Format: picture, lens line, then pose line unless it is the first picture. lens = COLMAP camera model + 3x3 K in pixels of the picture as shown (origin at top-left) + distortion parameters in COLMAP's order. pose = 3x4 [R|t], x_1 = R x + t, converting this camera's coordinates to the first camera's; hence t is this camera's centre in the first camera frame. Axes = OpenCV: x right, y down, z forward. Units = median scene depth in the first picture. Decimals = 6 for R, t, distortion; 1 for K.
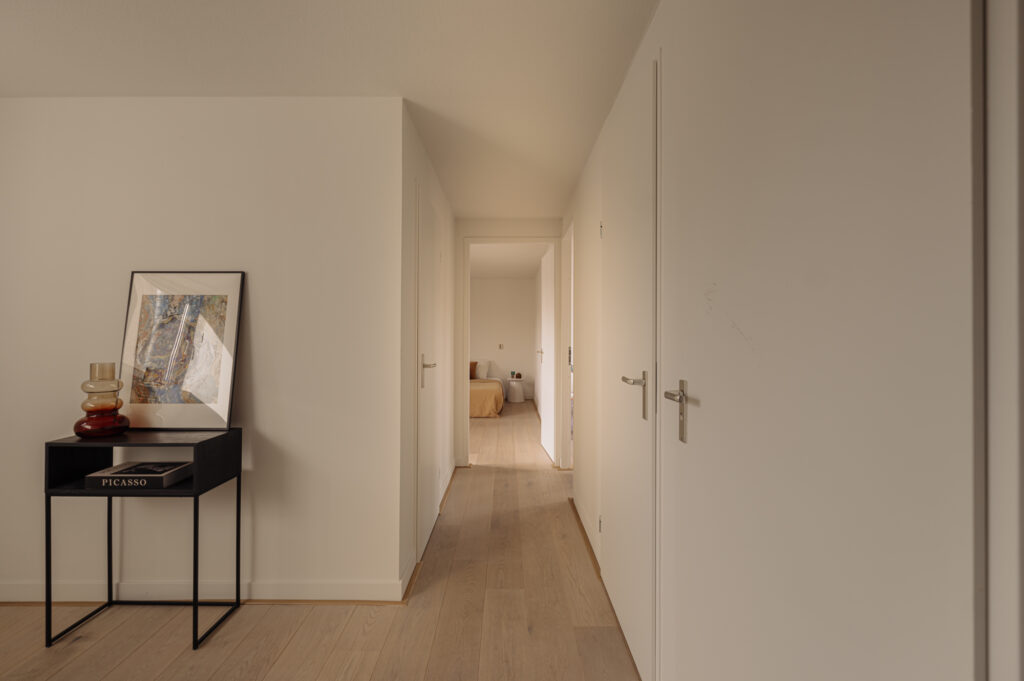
lens RADIAL K [[476.8, 0, 511.3], [0, 476.8, 339.8], [0, 0, 1]] dist [-0.001169, -0.001081]
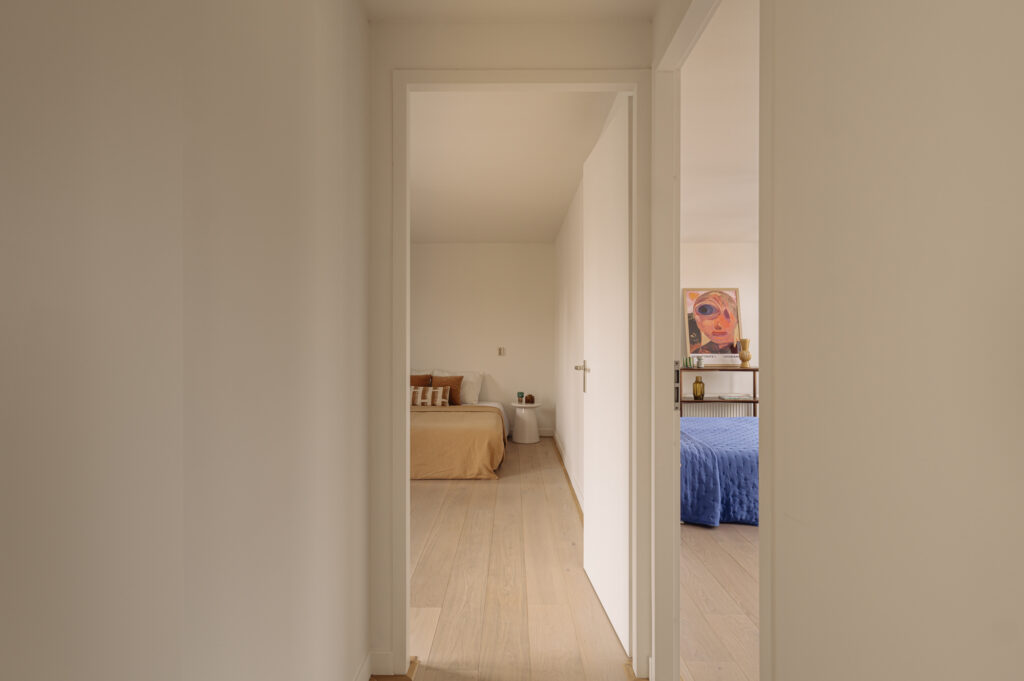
lens RADIAL K [[525.3, 0, 511.7], [0, 525.3, 341.1], [0, 0, 1]] dist [-0.000881, -0.000135]
pose [[0.999932, -0.003002, -0.011277, -0.000110], [0.003022, 0.999994, 0.001725, -0.000515], [0.011272, -0.001759, 0.999935, 0.365490]]
